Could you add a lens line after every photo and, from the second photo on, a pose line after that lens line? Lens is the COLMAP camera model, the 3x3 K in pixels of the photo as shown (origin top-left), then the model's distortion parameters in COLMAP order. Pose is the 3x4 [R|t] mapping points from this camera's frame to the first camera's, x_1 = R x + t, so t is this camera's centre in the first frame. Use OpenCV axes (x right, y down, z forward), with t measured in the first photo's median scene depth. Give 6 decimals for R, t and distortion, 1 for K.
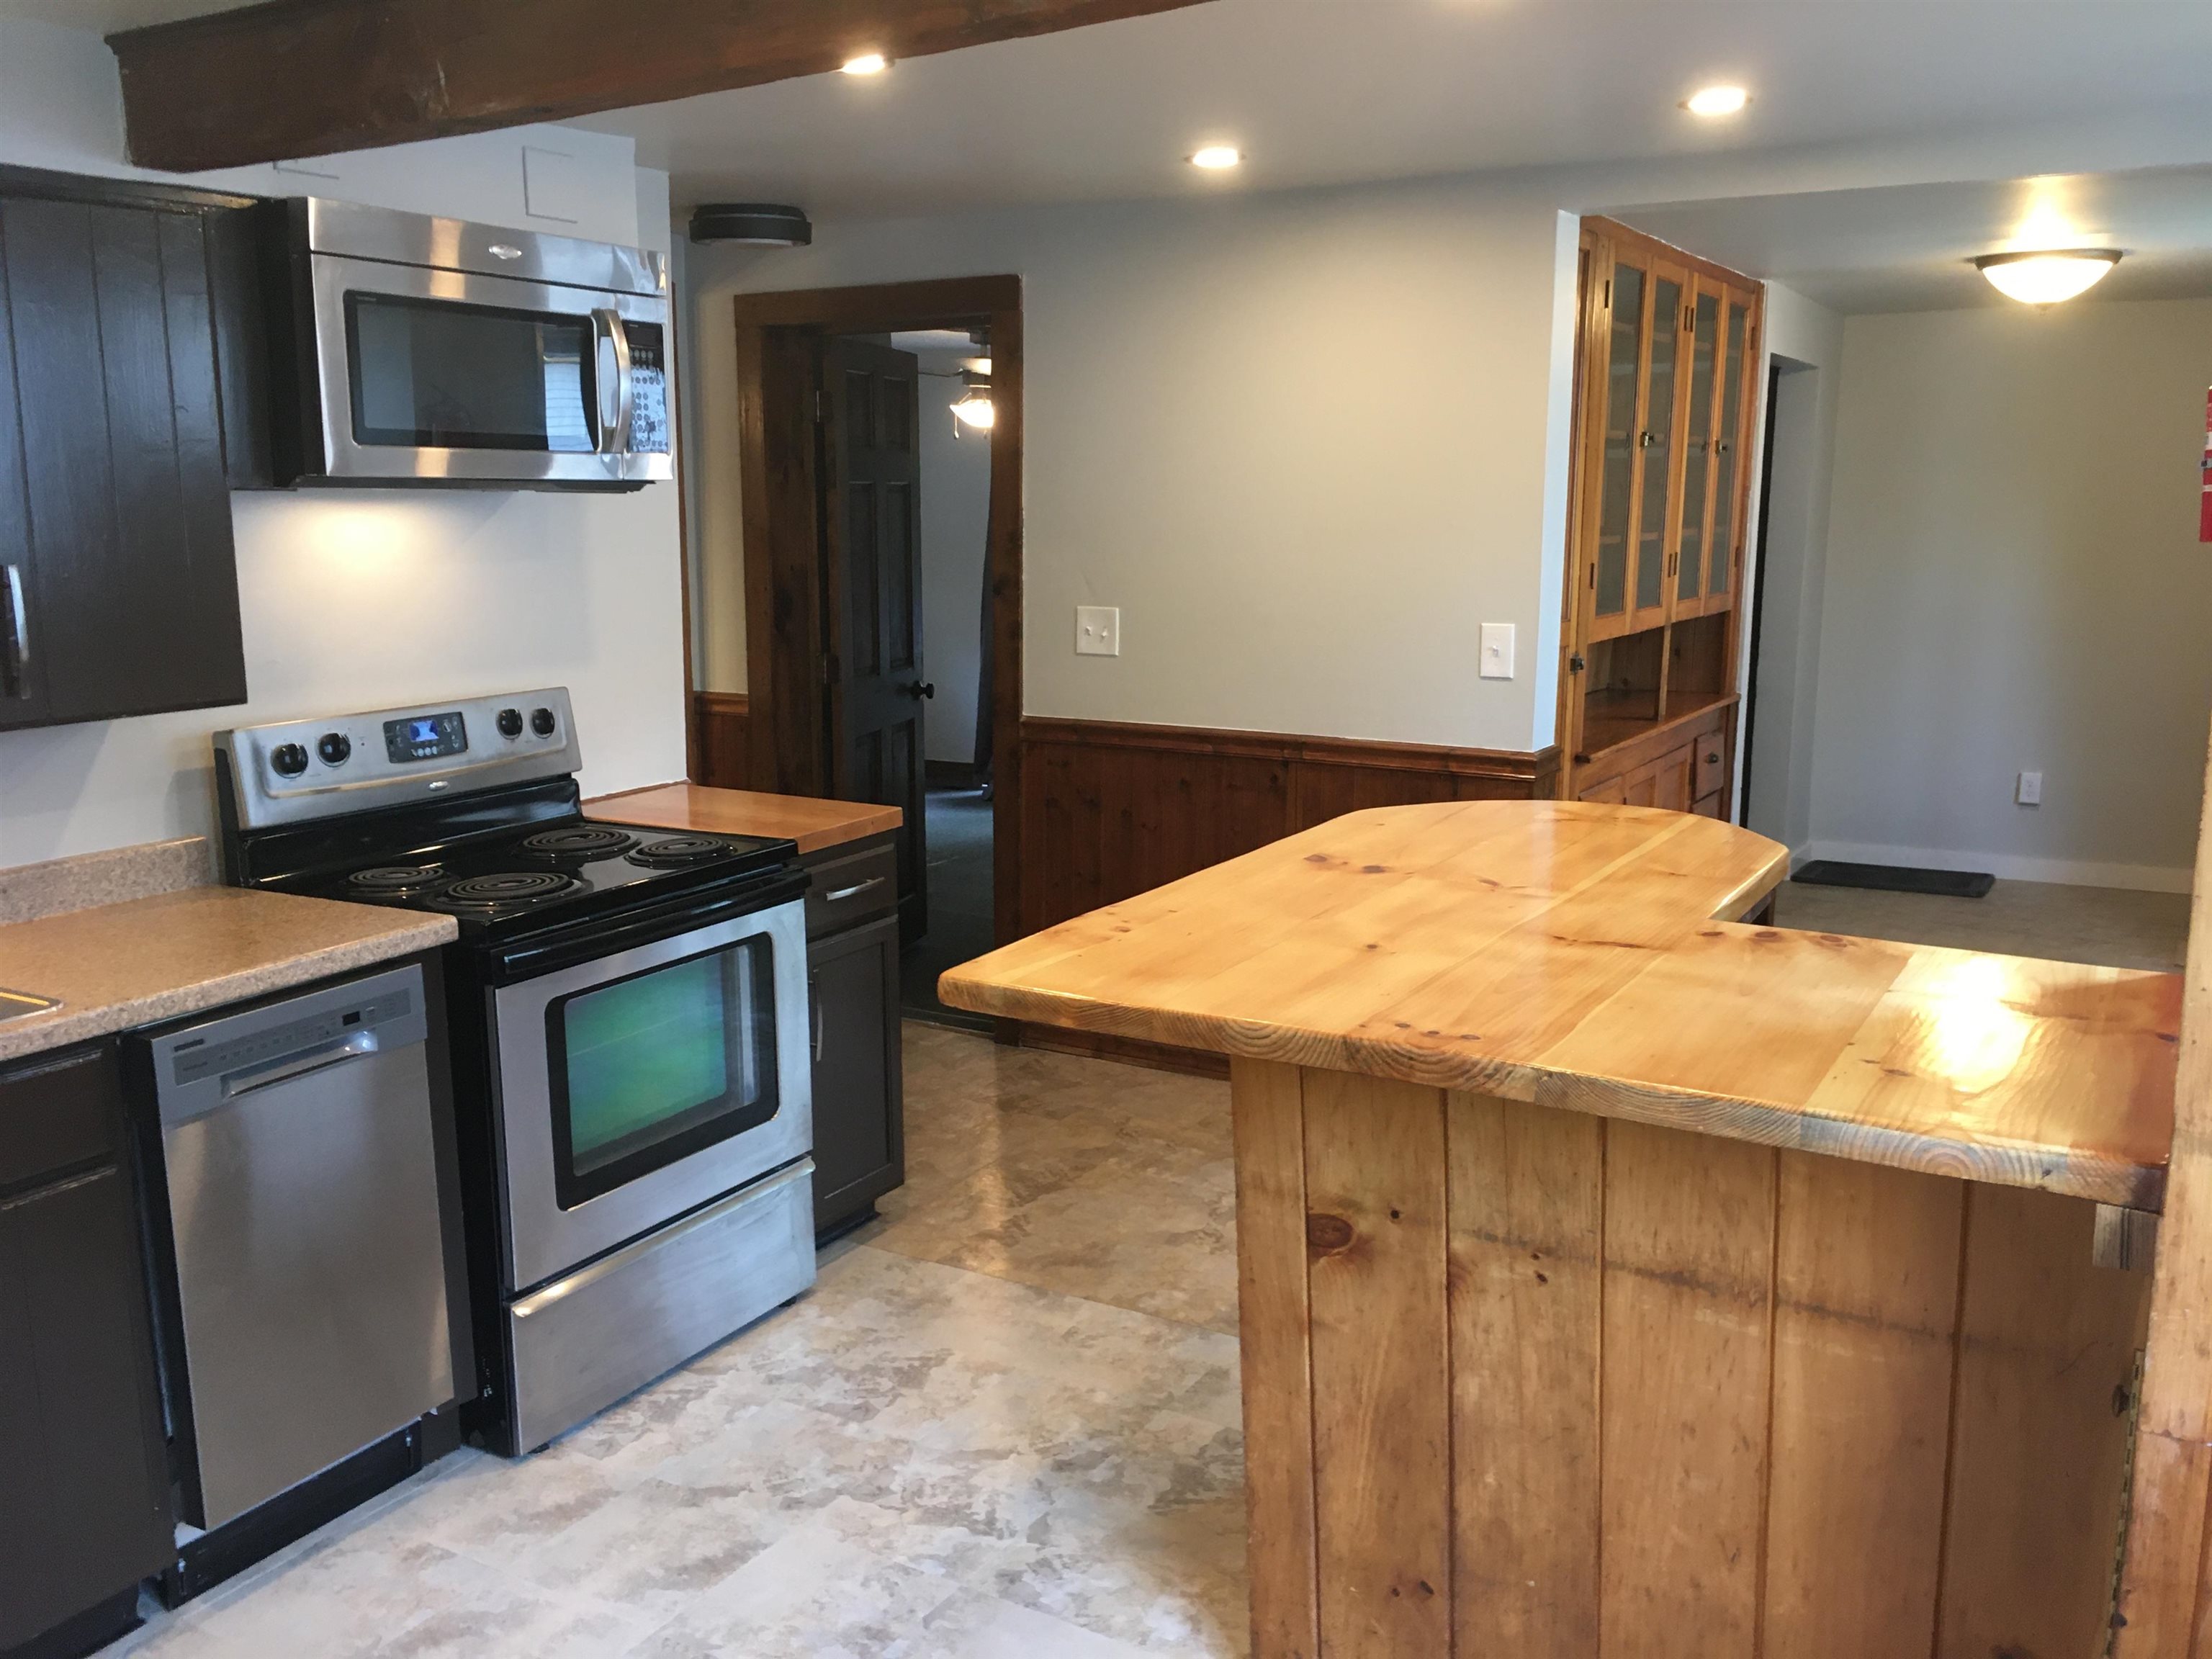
lens RADIAL K [[1875.6, 0, 1102.2], [0, 1875.6, 843.7], [0, 0, 1]] dist [0.063292, -0.074062]
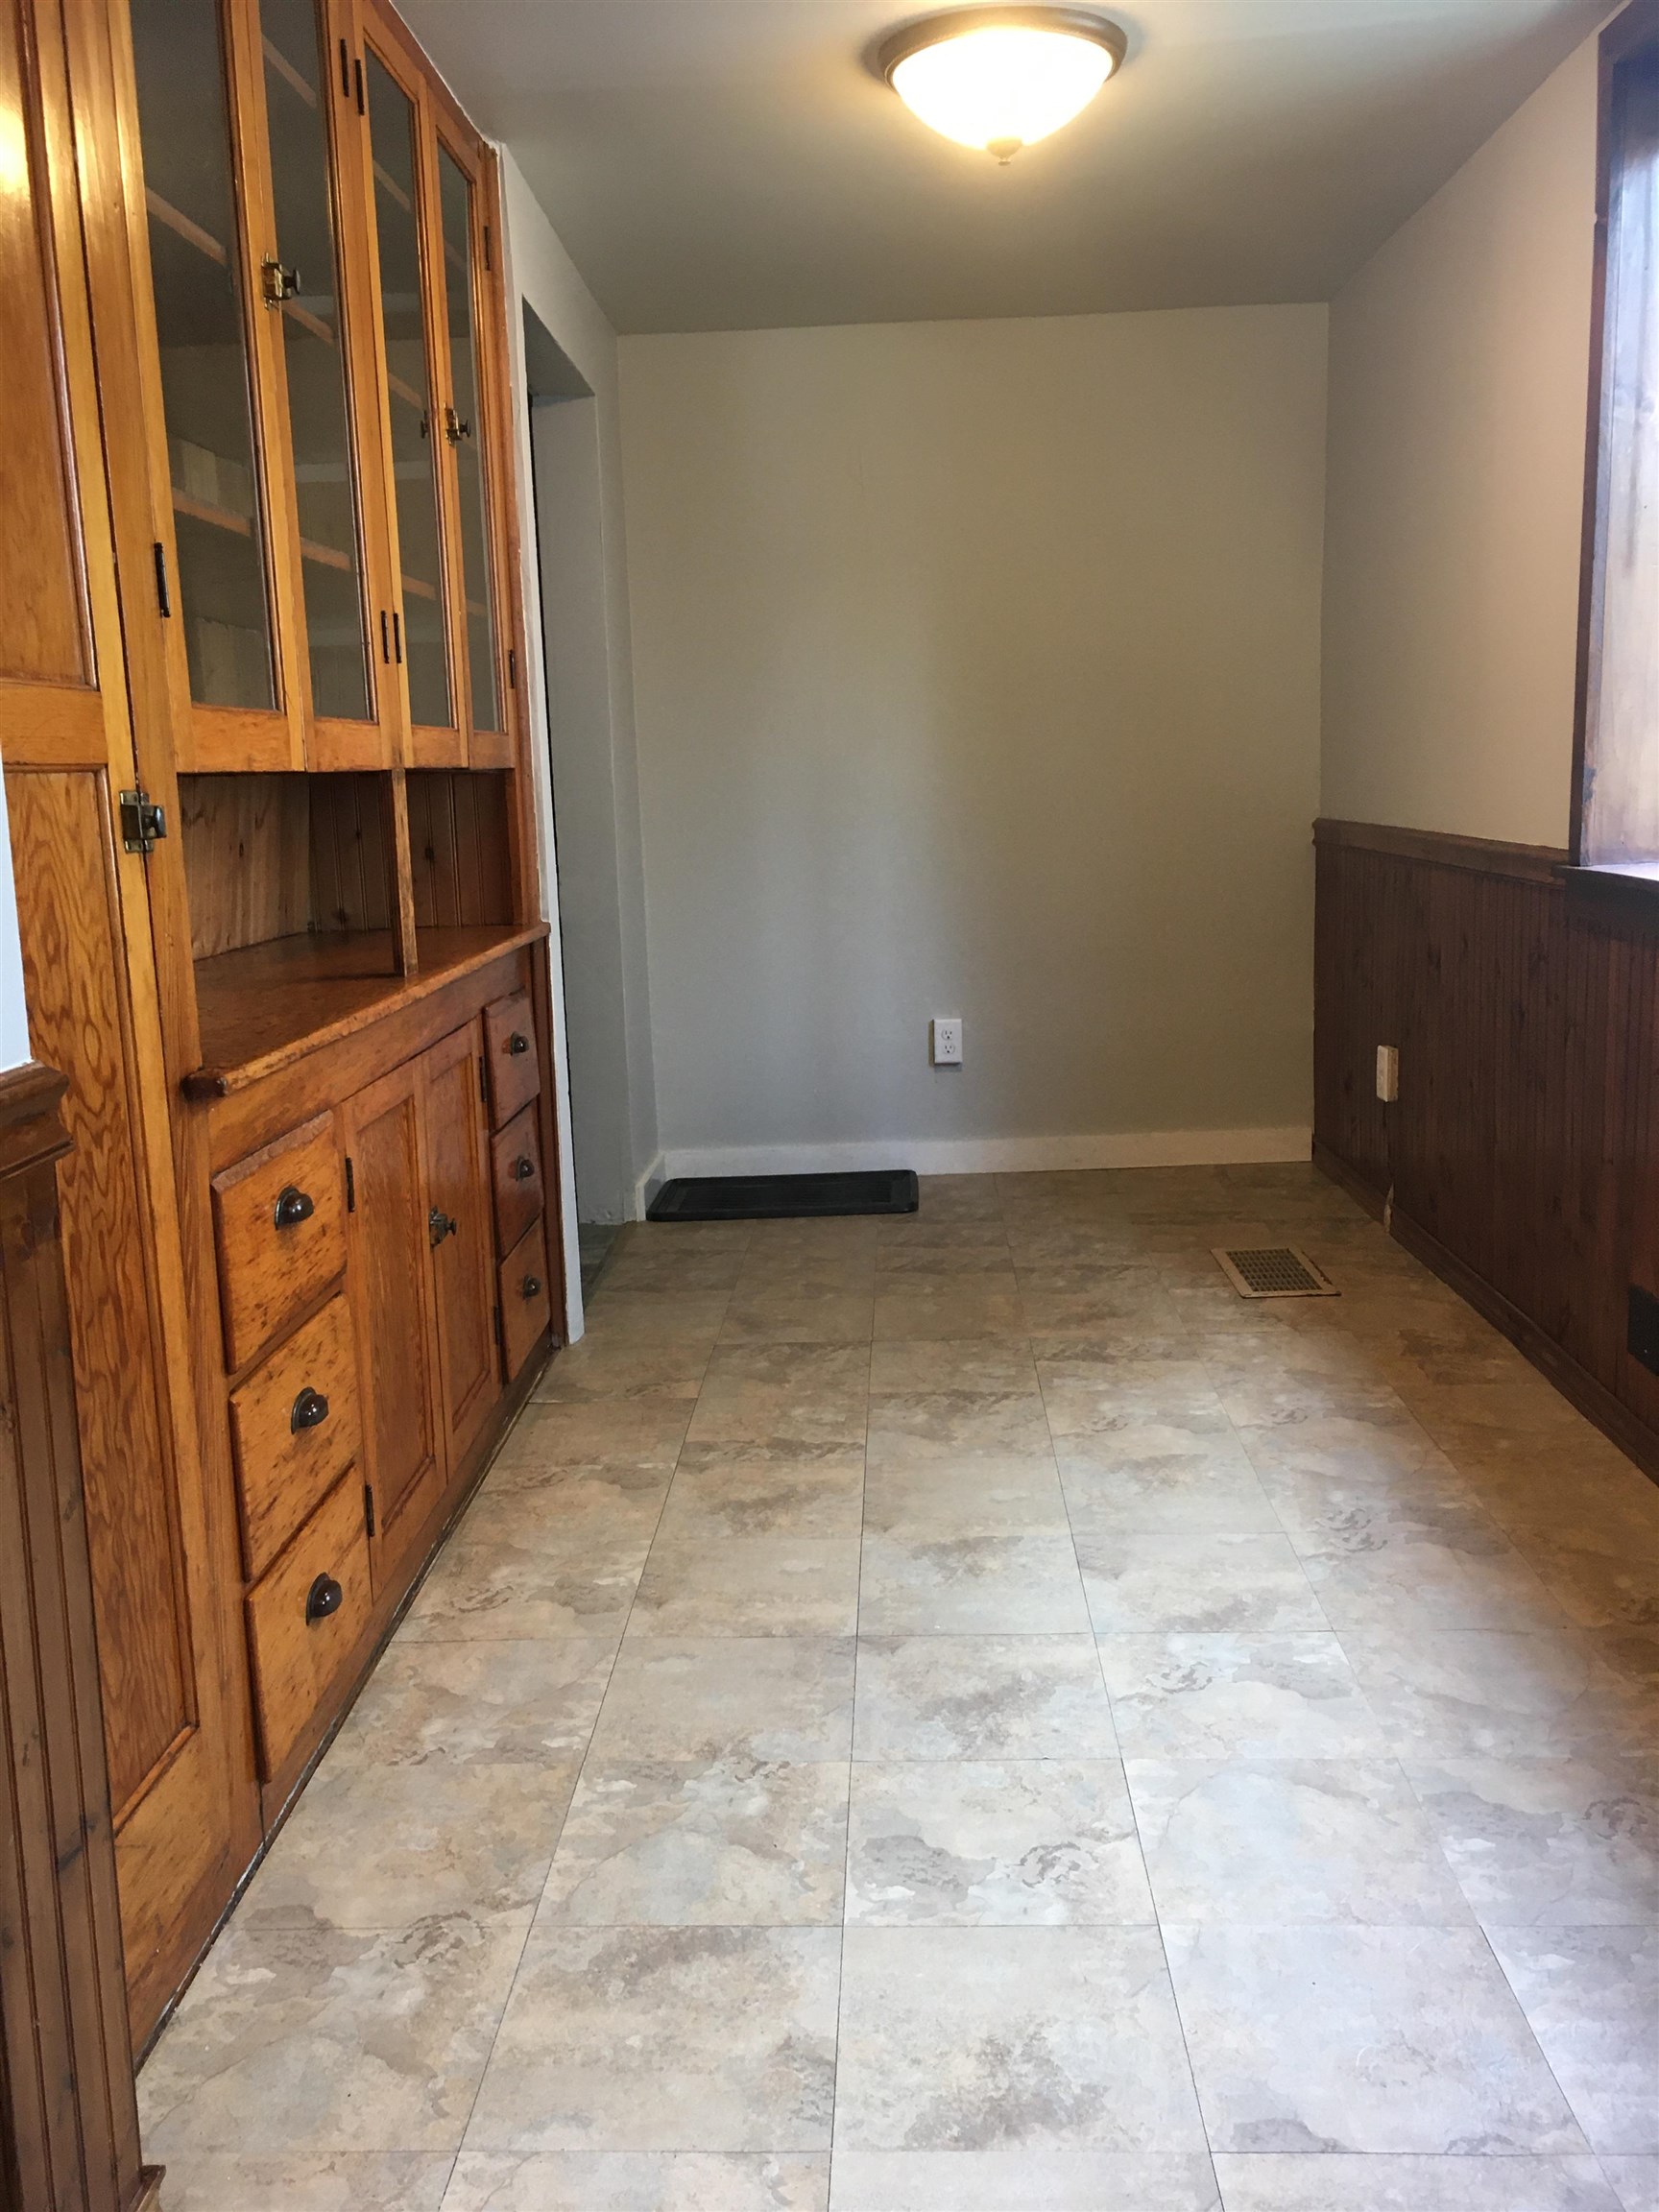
lens RADIAL K [[1875.6, 0, 825.6], [0, 1875.6, 1111.2], [0, 0, 1]] dist [0.063292, -0.074062]
pose [[0.876959, -0.112541, 0.467202, 0.179317], [0.117258, 0.992918, 0.019077, -0.031385], [-0.466040, 0.038054, 0.883945, 0.586994]]
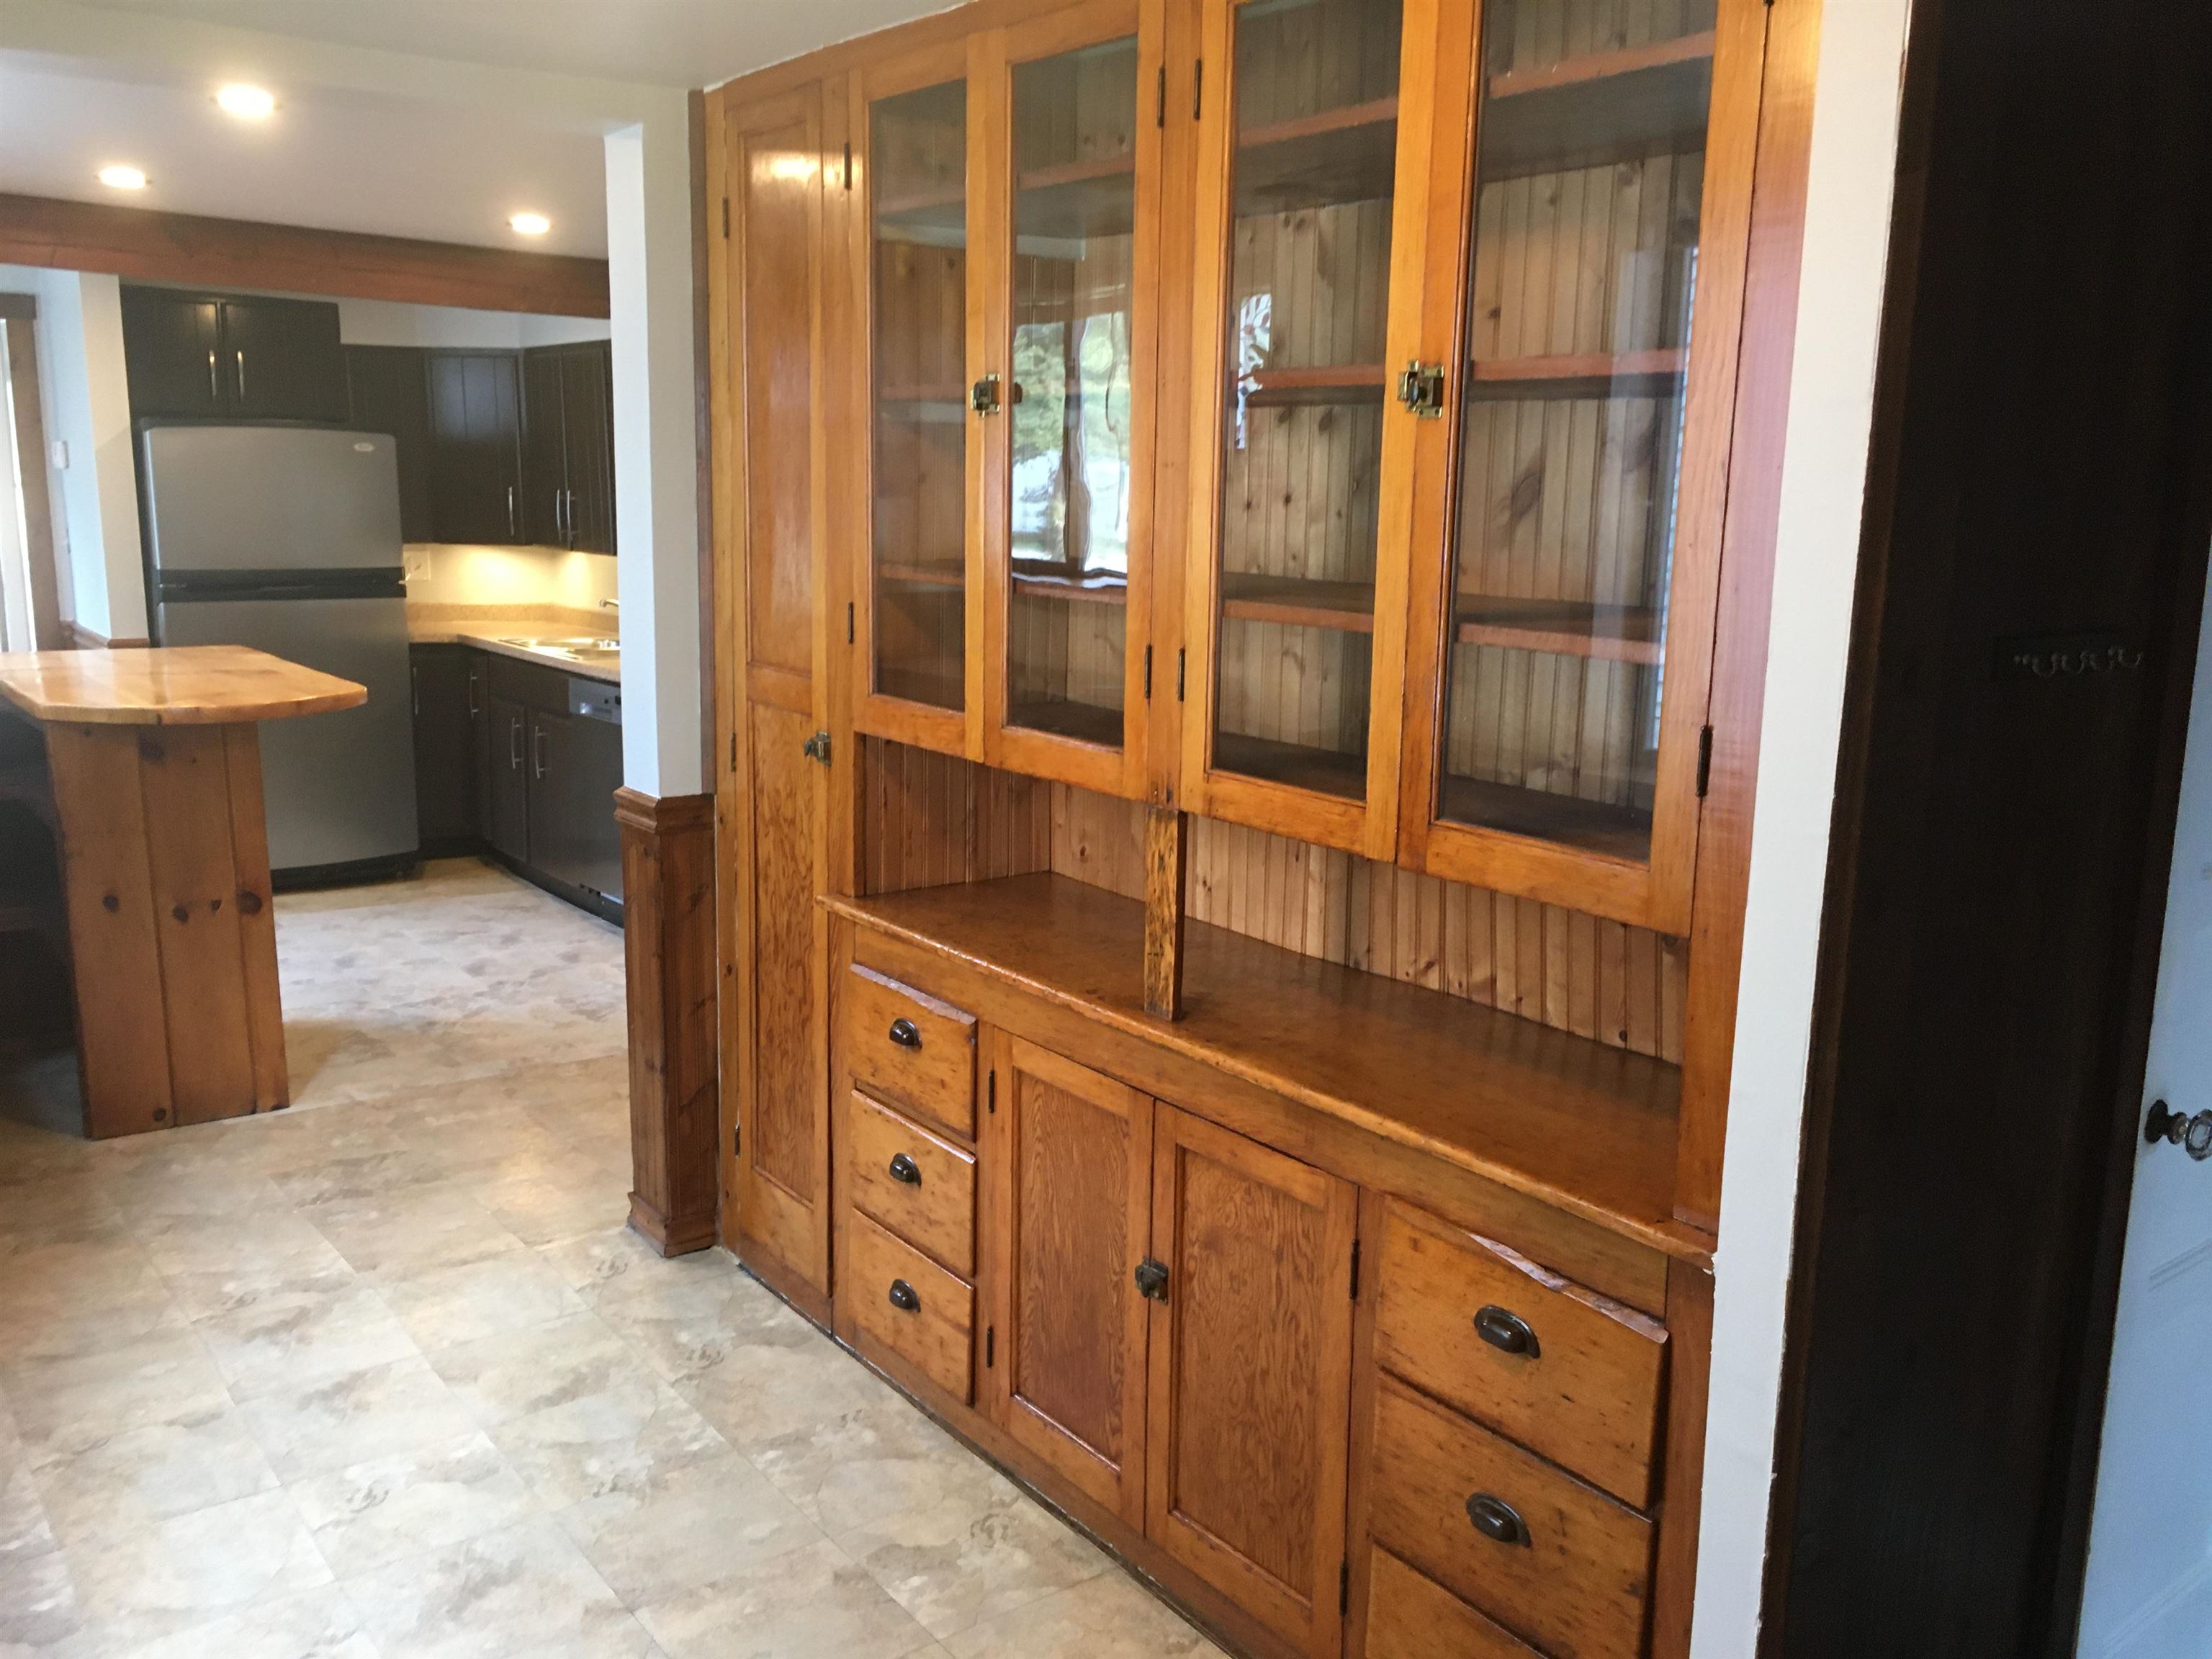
lens RADIAL K [[1875.6, 0, 1099.0], [0, 1875.6, 841.0], [0, 0, 1]] dist [0.063292, -0.074062]
pose [[-0.385759, 0.175487, -0.905756, 0.753623], [-0.188040, 0.946181, 0.263404, -0.236813], [0.903234, 0.271929, -0.331999, 1.217502]]
